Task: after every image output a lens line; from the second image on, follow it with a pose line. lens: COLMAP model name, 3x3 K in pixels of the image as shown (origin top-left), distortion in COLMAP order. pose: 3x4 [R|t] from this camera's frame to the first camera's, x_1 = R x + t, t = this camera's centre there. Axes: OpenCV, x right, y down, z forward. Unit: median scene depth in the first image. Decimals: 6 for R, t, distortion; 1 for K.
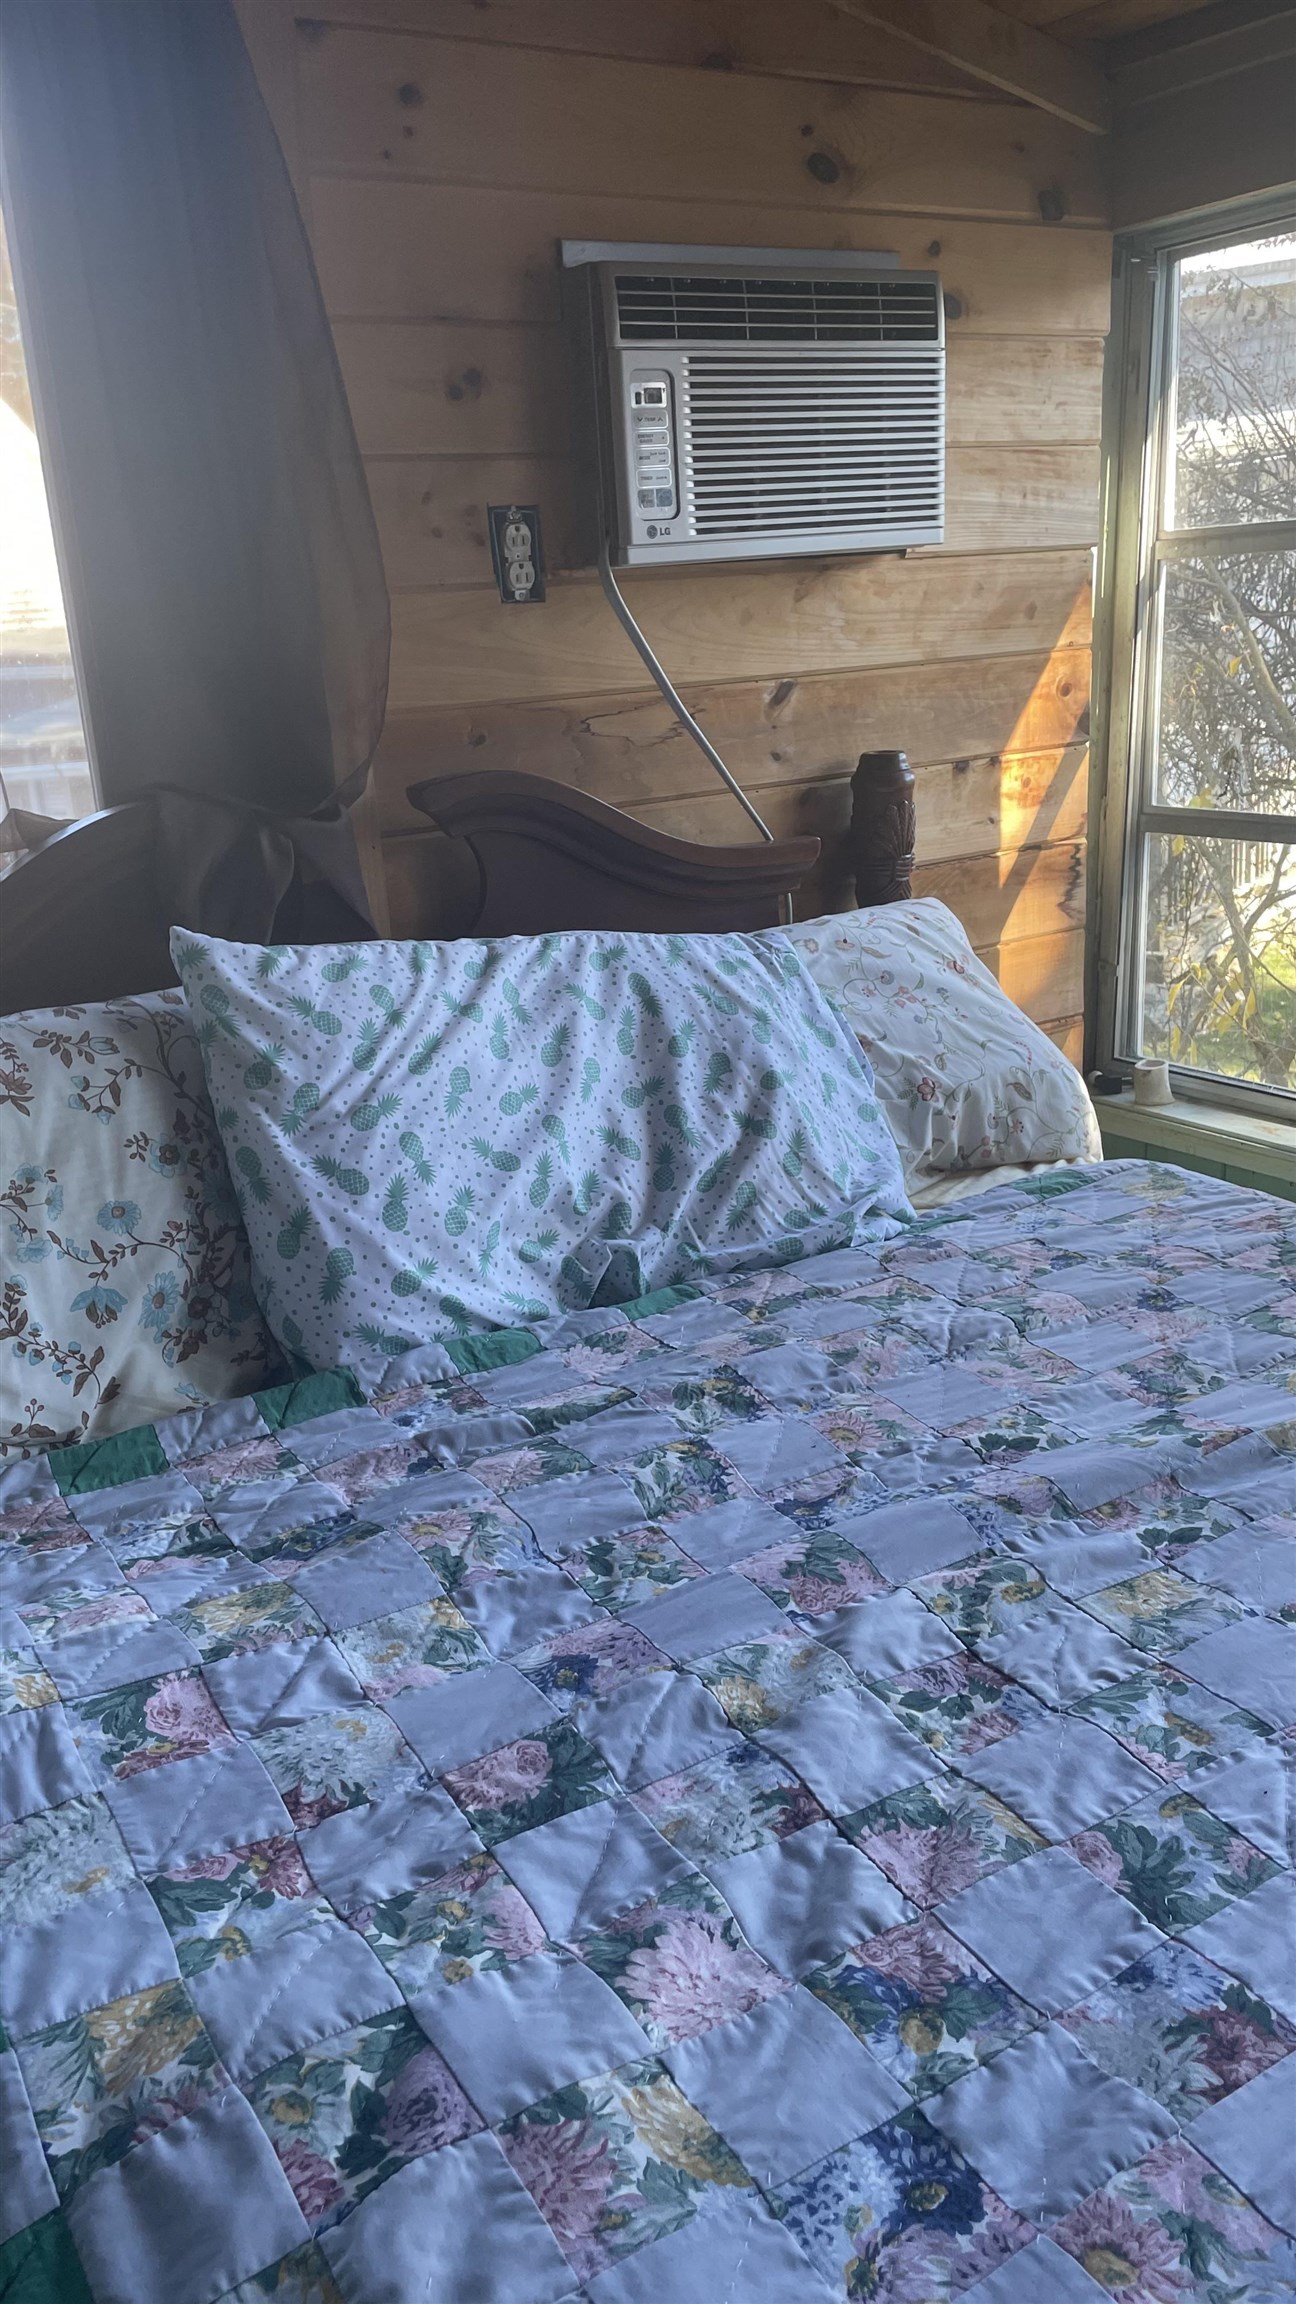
lens RADIAL K [[1733.1, 0, 653.2], [0, 1733.1, 1157.8], [0, 0, 1]] dist [0.105064, -0.129021]
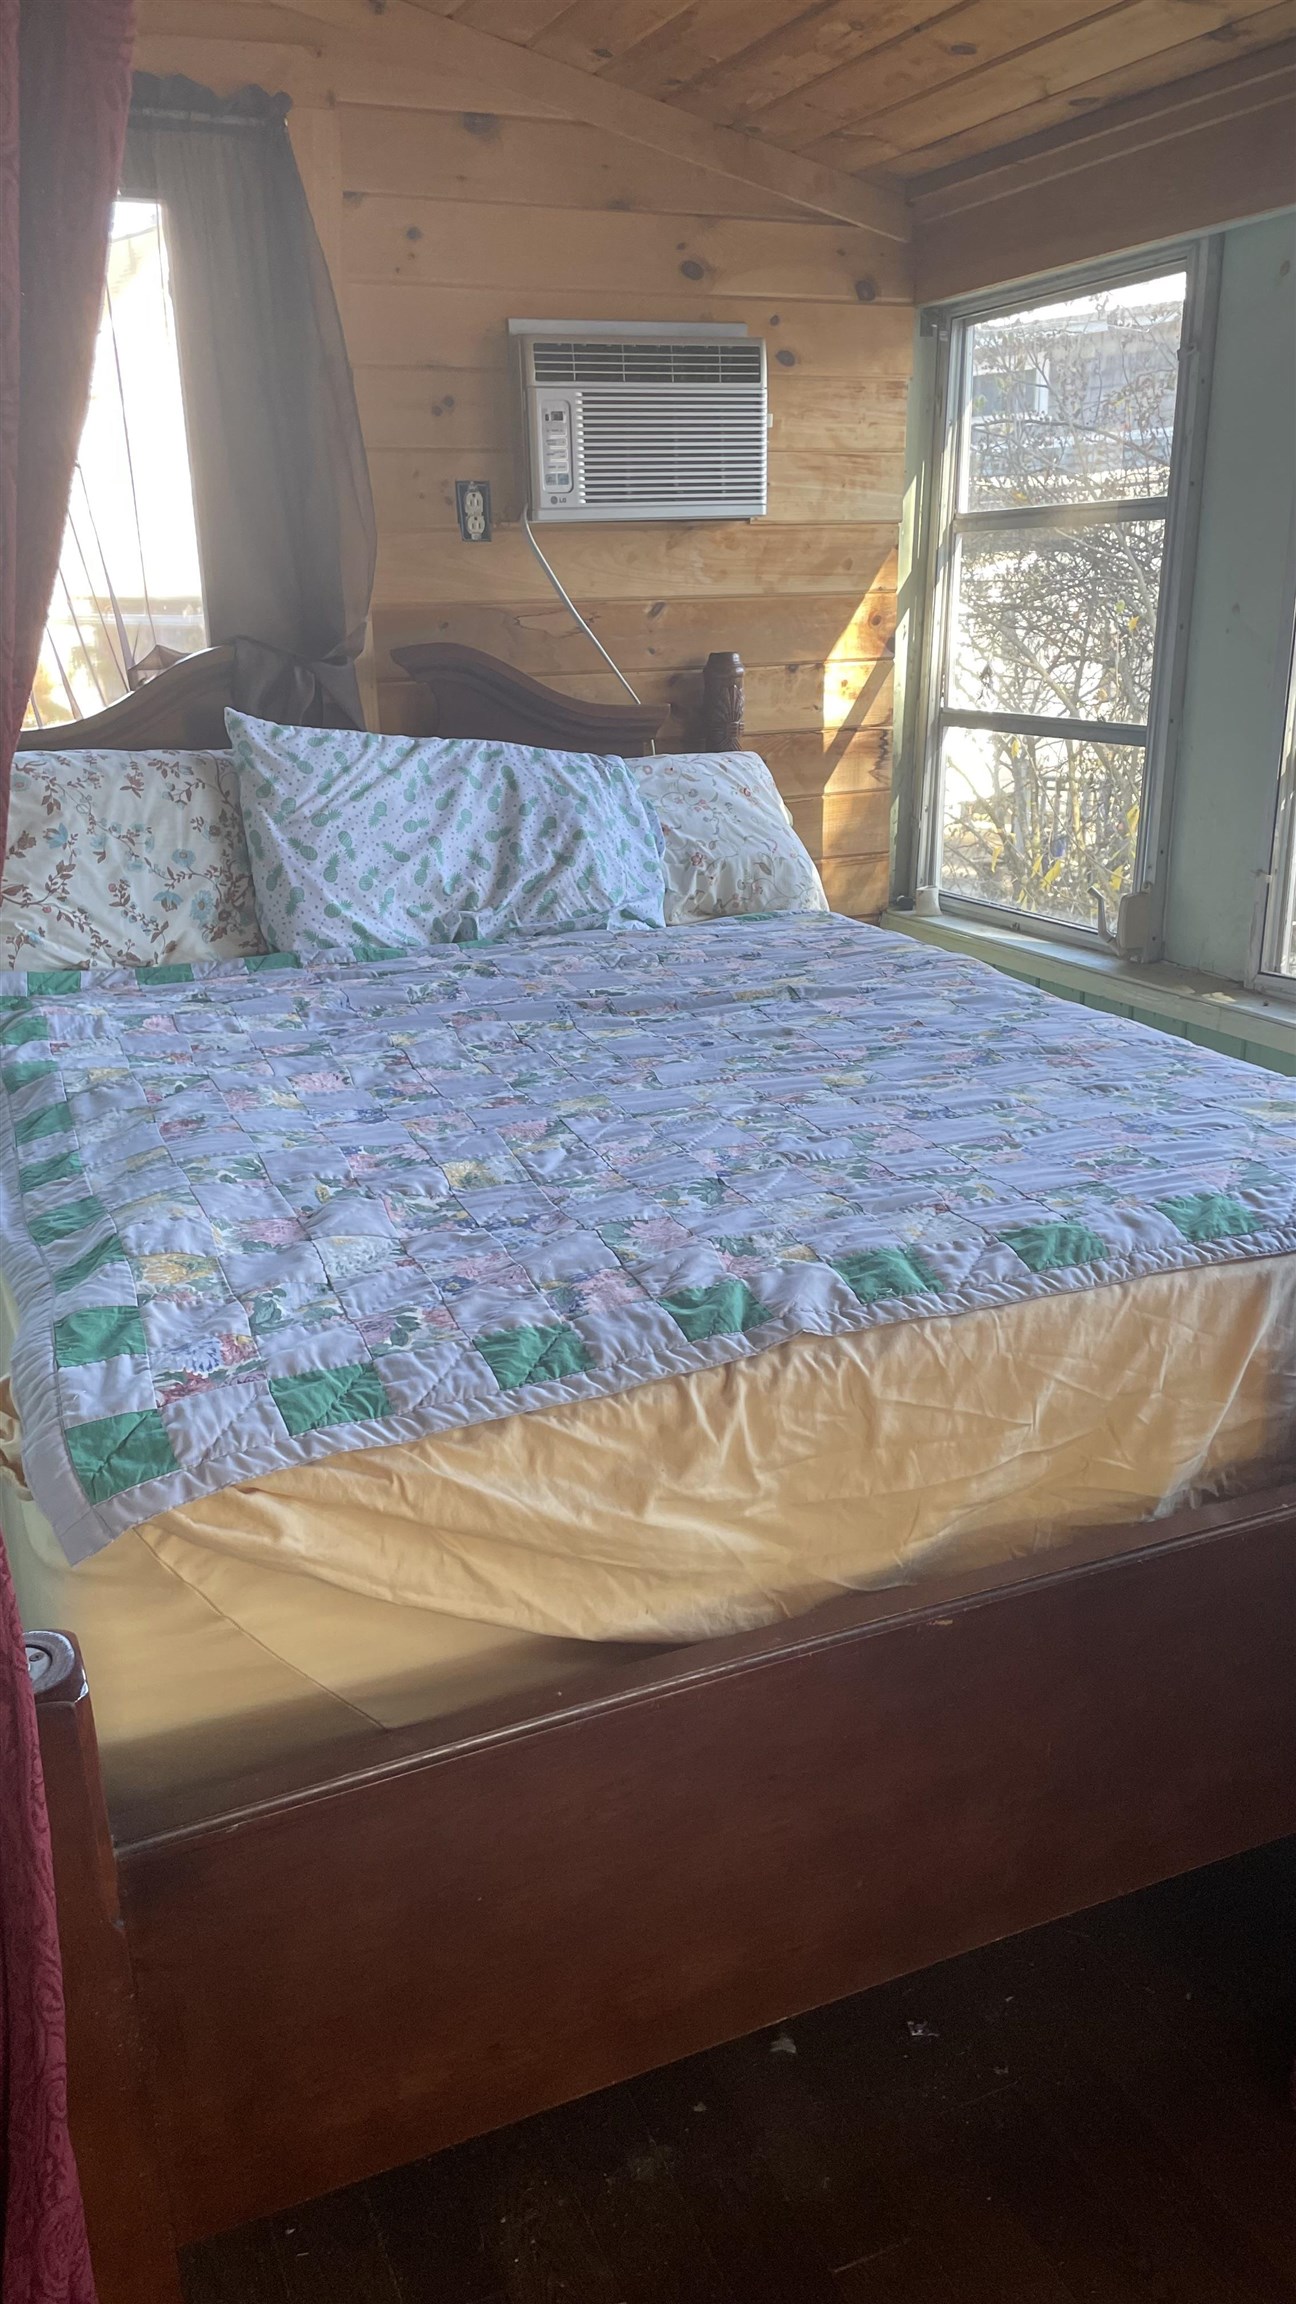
lens RADIAL K [[1741.0, 0, 647.8], [0, 1741.0, 1187.4], [0, 0, 1]] dist [0.106013, -0.122015]
pose [[0.985824, 0.089070, -0.142187, 0.421246], [-0.085027, 0.995789, 0.034271, 0.241123], [0.144641, -0.021696, 0.989246, -0.697948]]
